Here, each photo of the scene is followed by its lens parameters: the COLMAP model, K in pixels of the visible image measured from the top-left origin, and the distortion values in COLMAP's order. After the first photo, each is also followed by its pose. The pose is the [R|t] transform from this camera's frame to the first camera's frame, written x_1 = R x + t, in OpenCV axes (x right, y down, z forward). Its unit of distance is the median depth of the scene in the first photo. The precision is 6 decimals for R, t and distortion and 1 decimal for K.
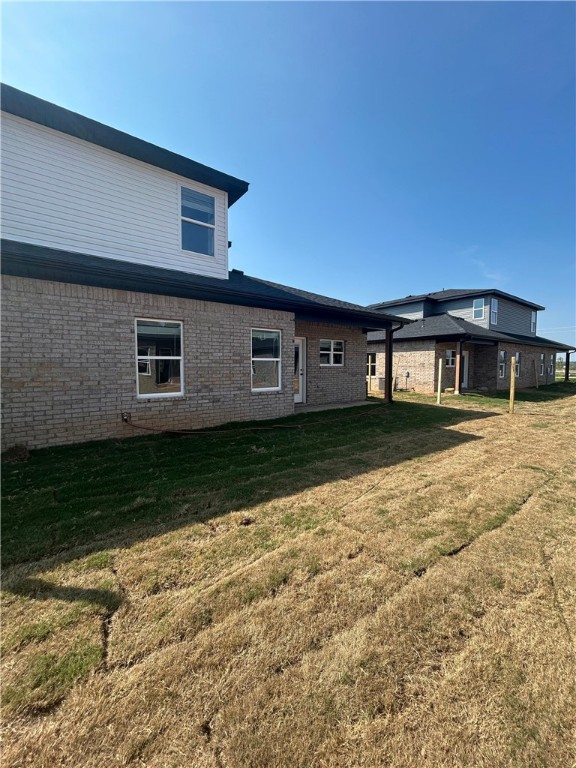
lens RADIAL K [[308.4, 0, 288.3], [0, 308.4, 382.2], [0, 0, 1]] dist [-0.000454, 0.001109]
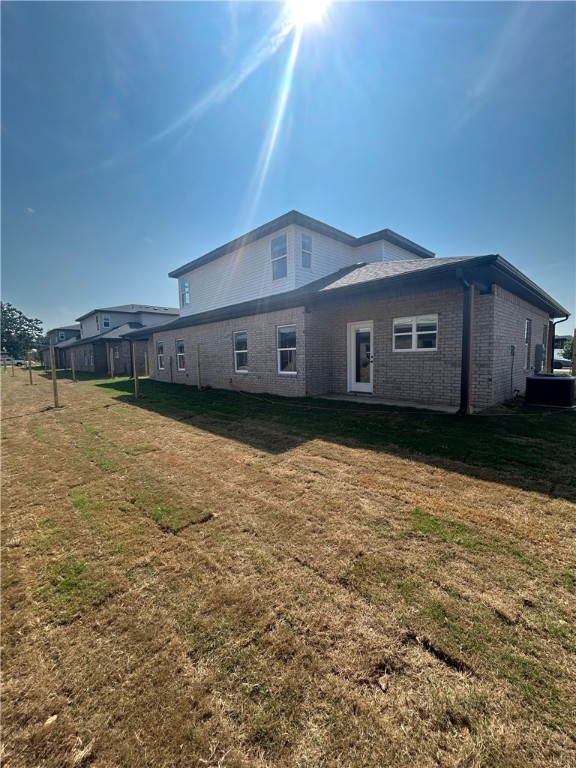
lens RADIAL K [[308.4, 0, 288.4], [0, 308.4, 384.6], [0, 0, 1]] dist [-0.000454, 0.001109]
pose [[0.123641, 0.083279, -0.988826, 1.208272], [-0.031998, 0.996289, 0.079907, -0.031182], [0.991811, 0.021761, 0.125846, 0.854597]]
